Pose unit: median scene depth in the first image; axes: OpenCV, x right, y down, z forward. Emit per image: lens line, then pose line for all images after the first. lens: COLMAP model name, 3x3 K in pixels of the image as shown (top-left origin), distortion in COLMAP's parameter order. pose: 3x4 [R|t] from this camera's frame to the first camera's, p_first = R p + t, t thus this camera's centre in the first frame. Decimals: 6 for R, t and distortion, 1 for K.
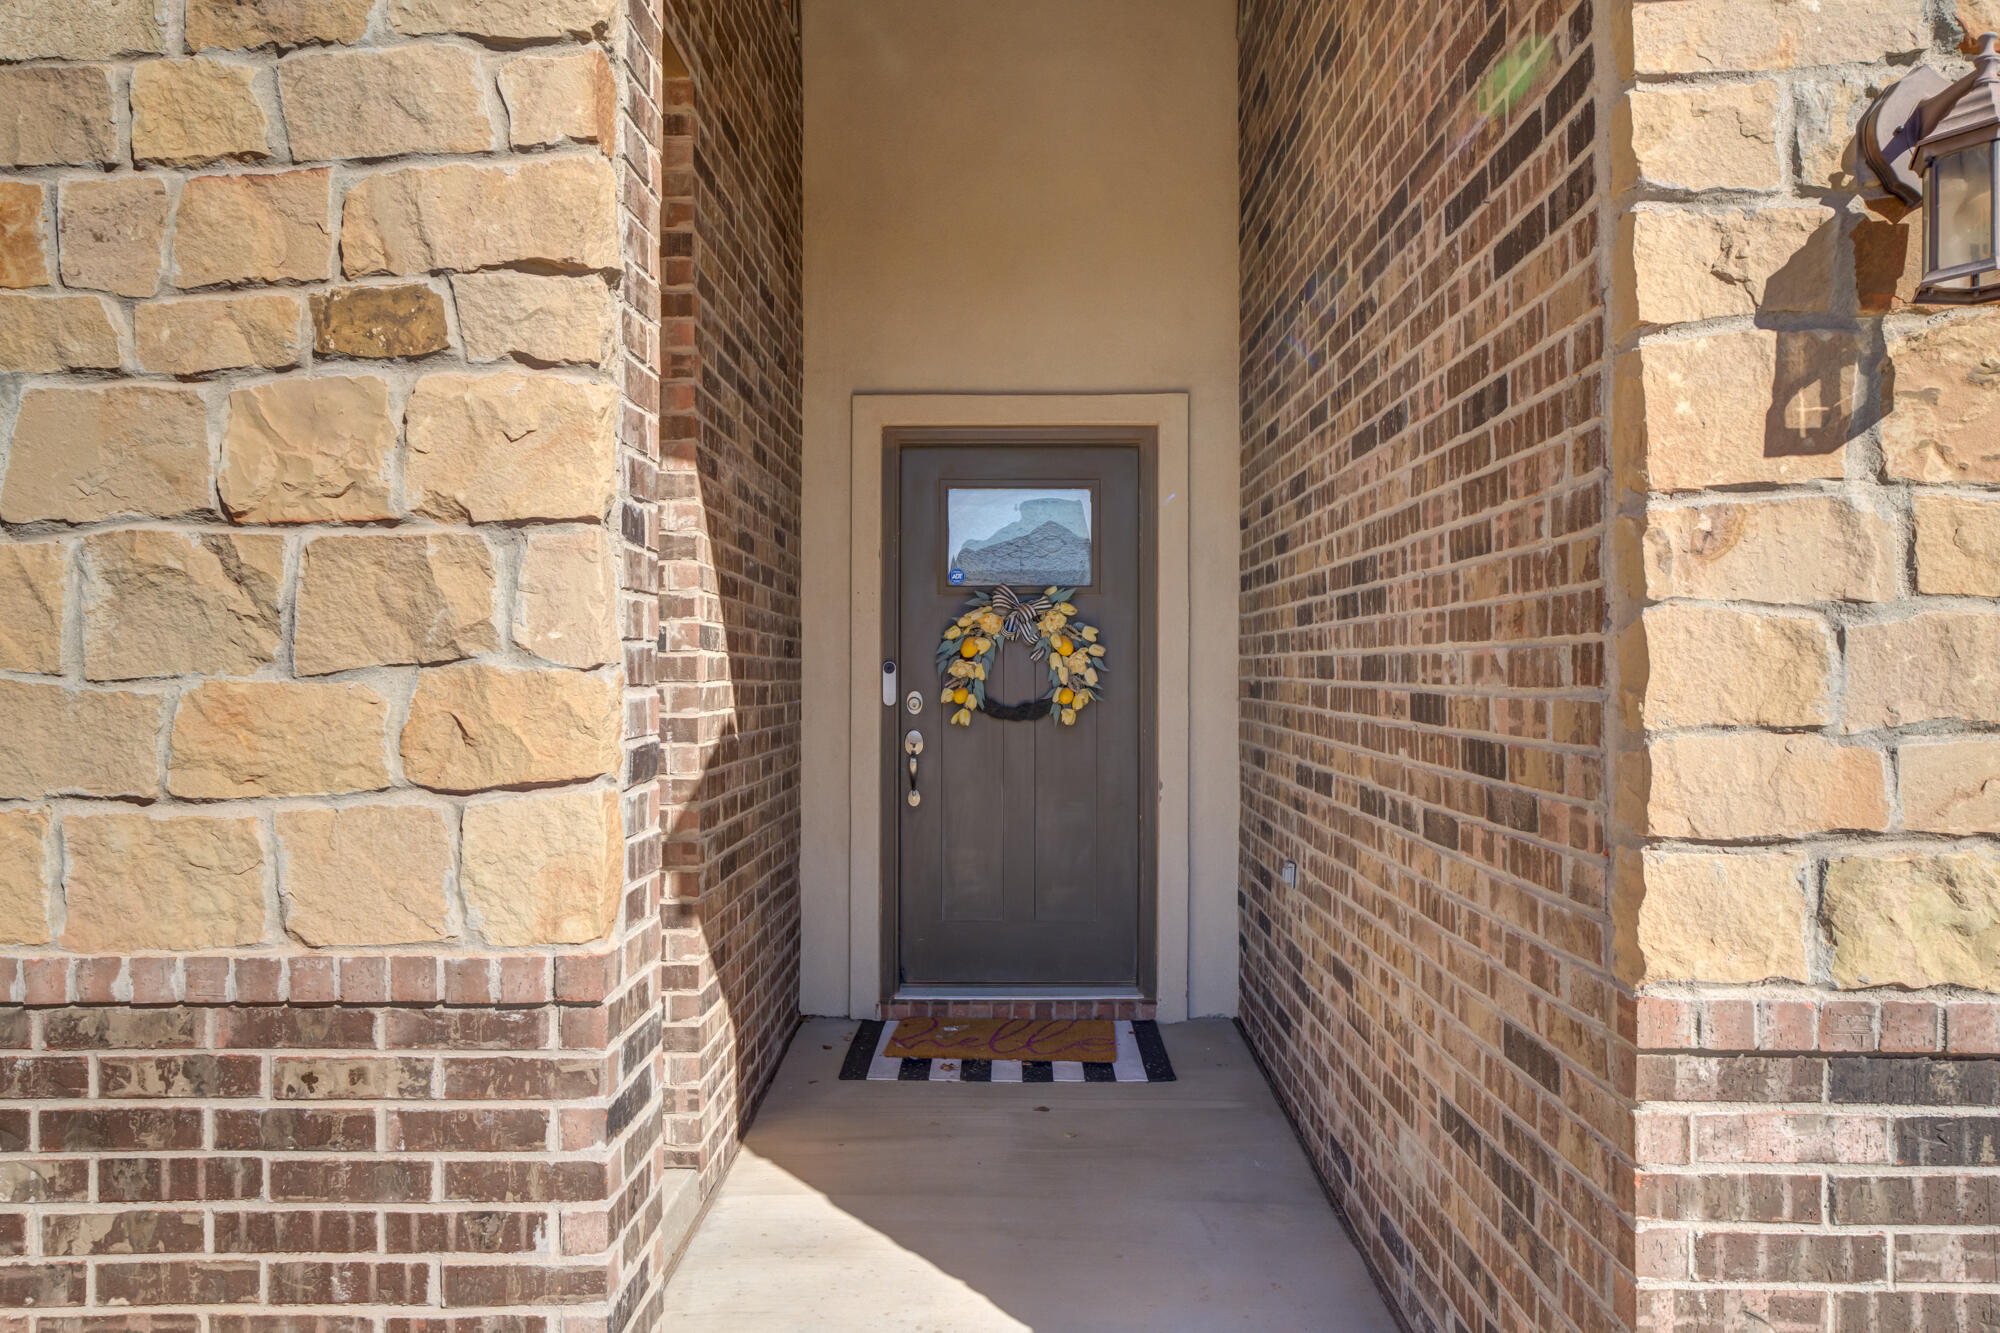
lens RADIAL K [[1412.6, 0, 996.3], [0, 1412.6, 662.4], [0, 0, 1]] dist [-0.001212, 0.002580]
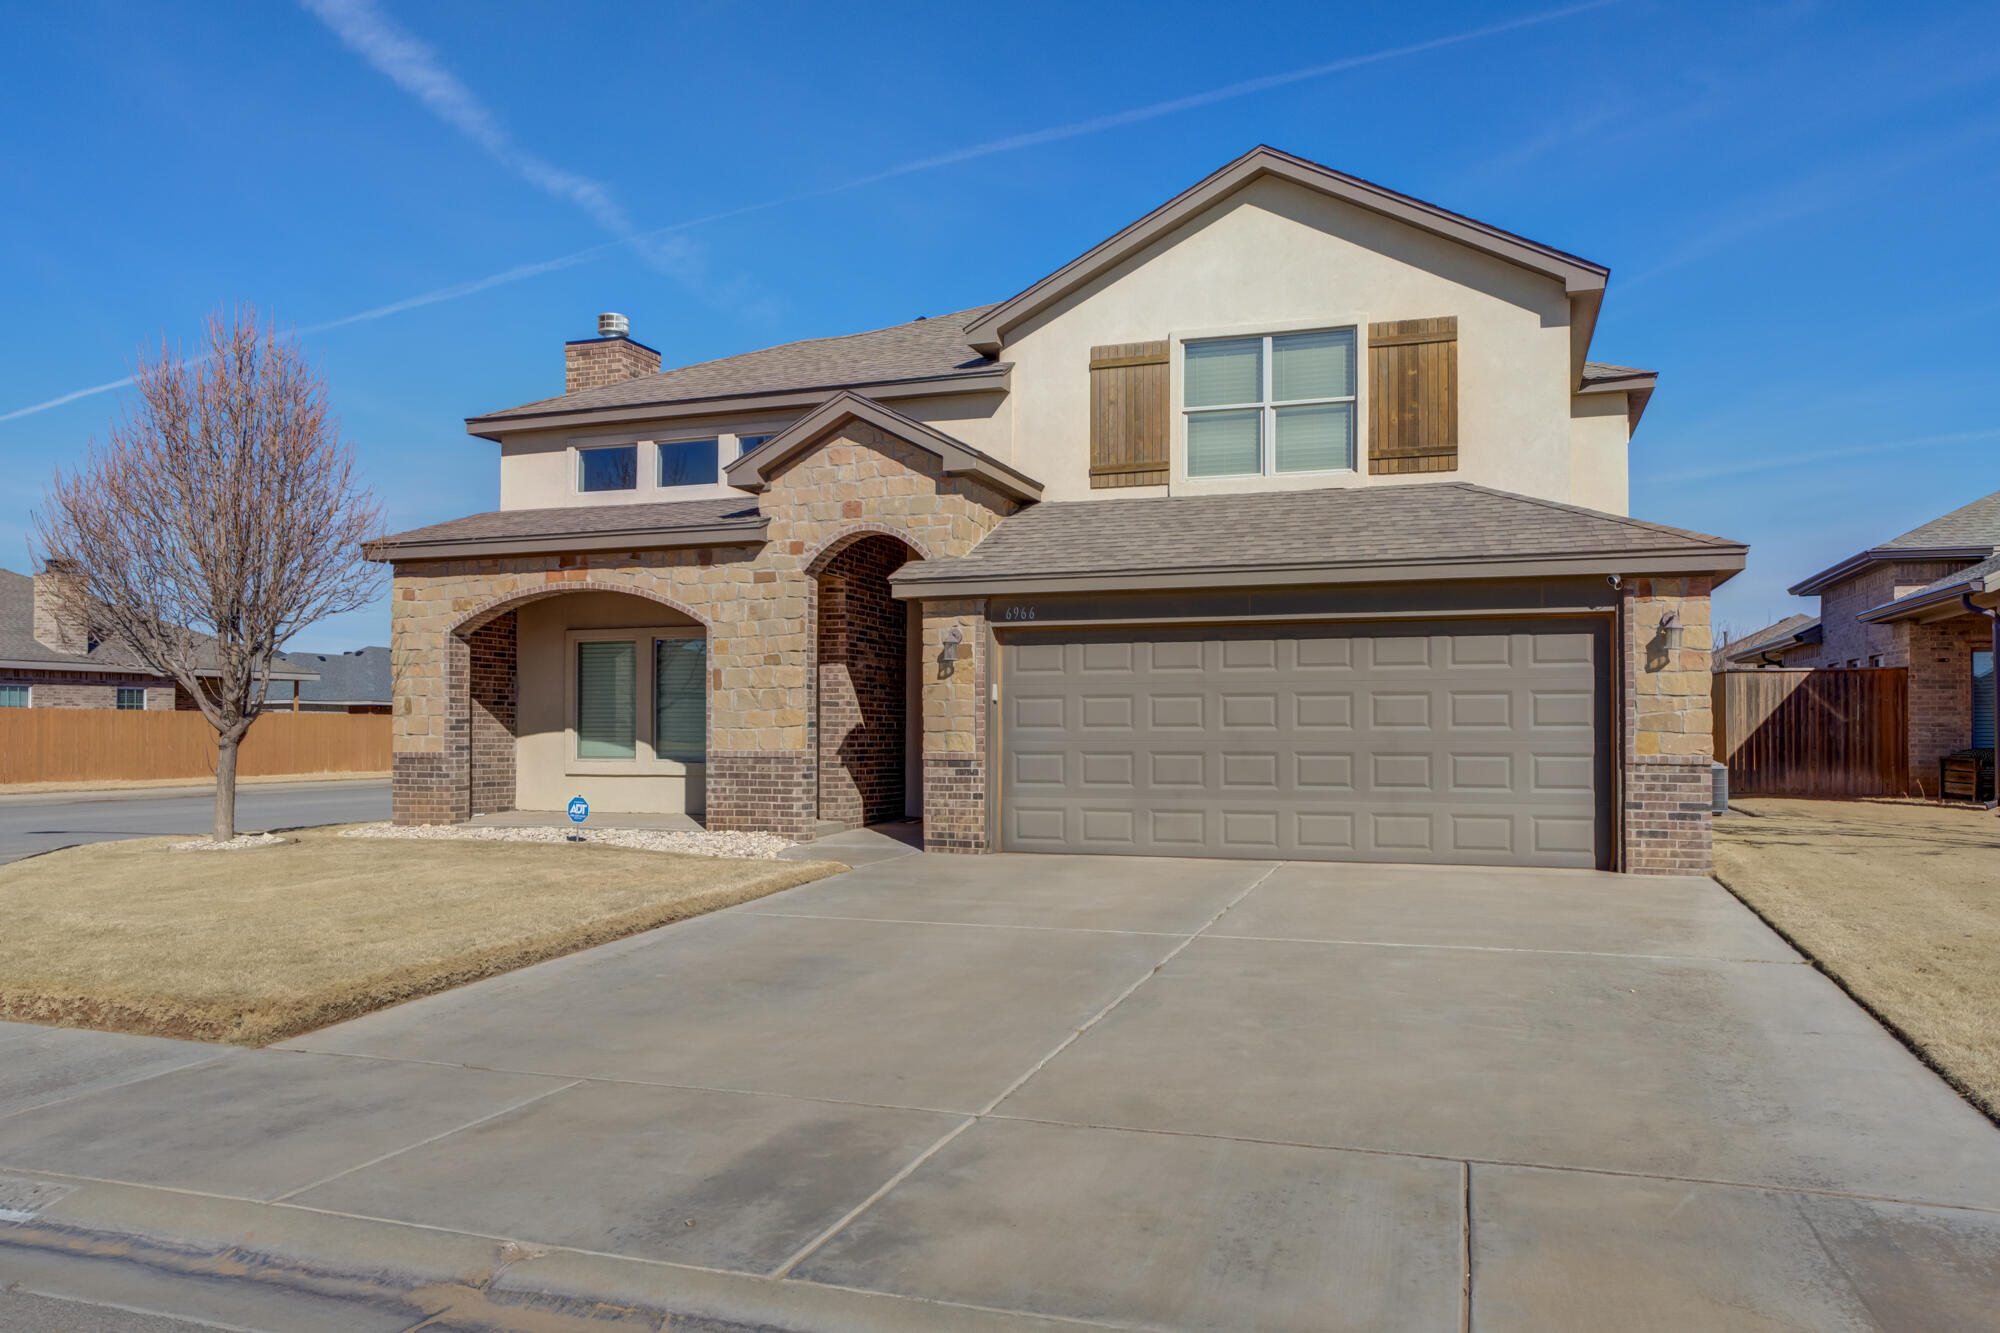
lens RADIAL K [[1412.6, 0, 1012.3], [0, 1412.6, 685.8], [0, 0, 1]] dist [-0.001212, 0.002580]
pose [[0.951555, -0.005893, -0.307423, 2.777237], [-0.002367, 0.999646, -0.026490, 0.071343], [0.307470, 0.025934, 0.951204, -5.162617]]
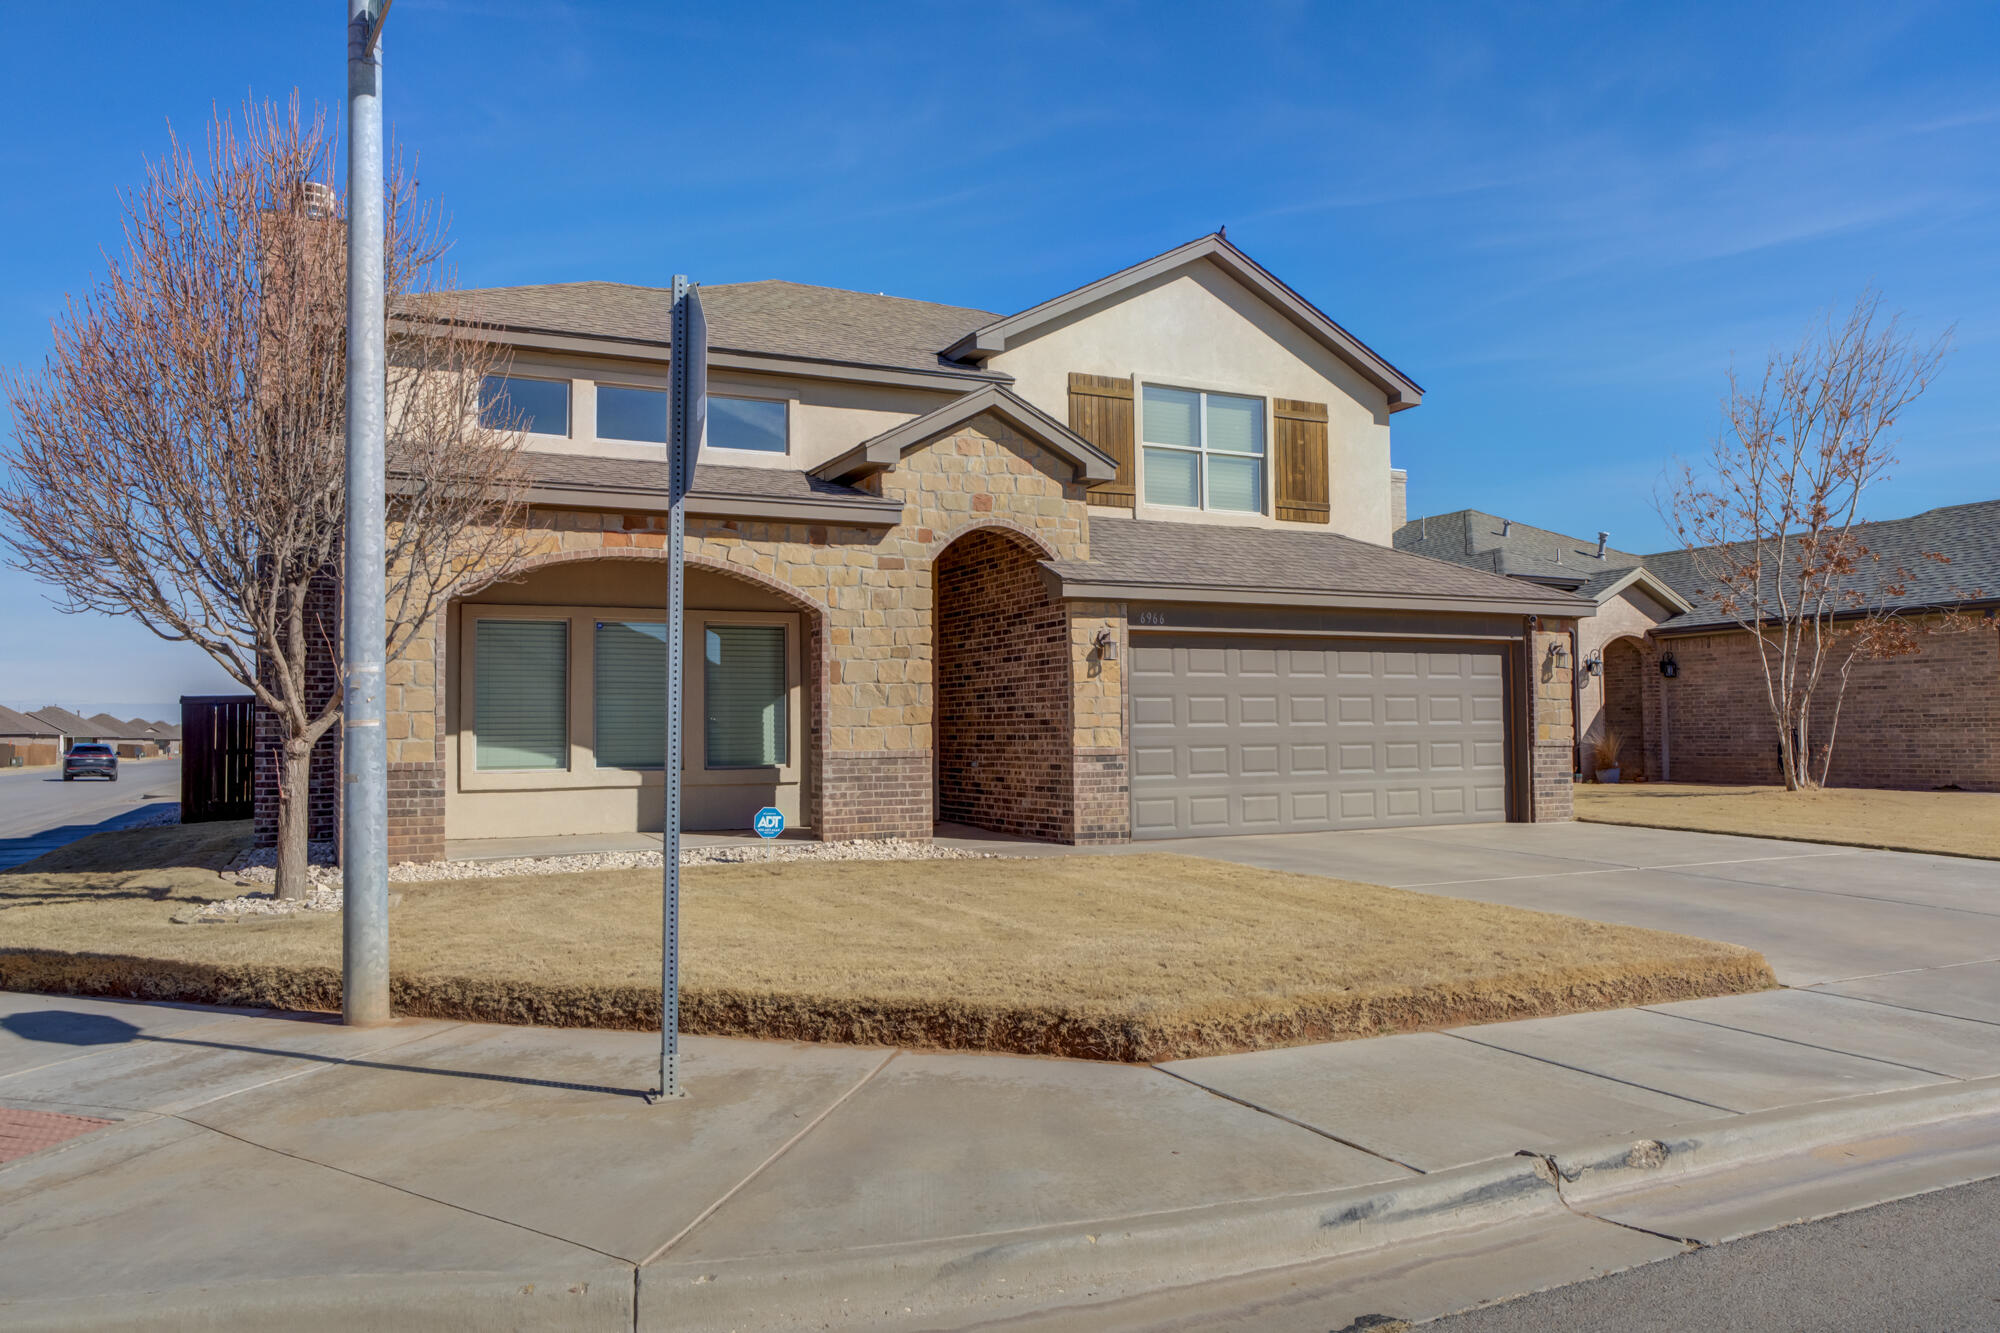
lens RADIAL K [[1412.6, 0, 1005.9], [0, 1412.6, 670.9], [0, 0, 1]] dist [-0.001212, 0.002580]
pose [[0.890695, 0.014586, 0.454368, -2.907597], [0.006038, 0.999017, -0.043907, 0.131076], [-0.454561, 0.041852, 0.889732, -4.903701]]
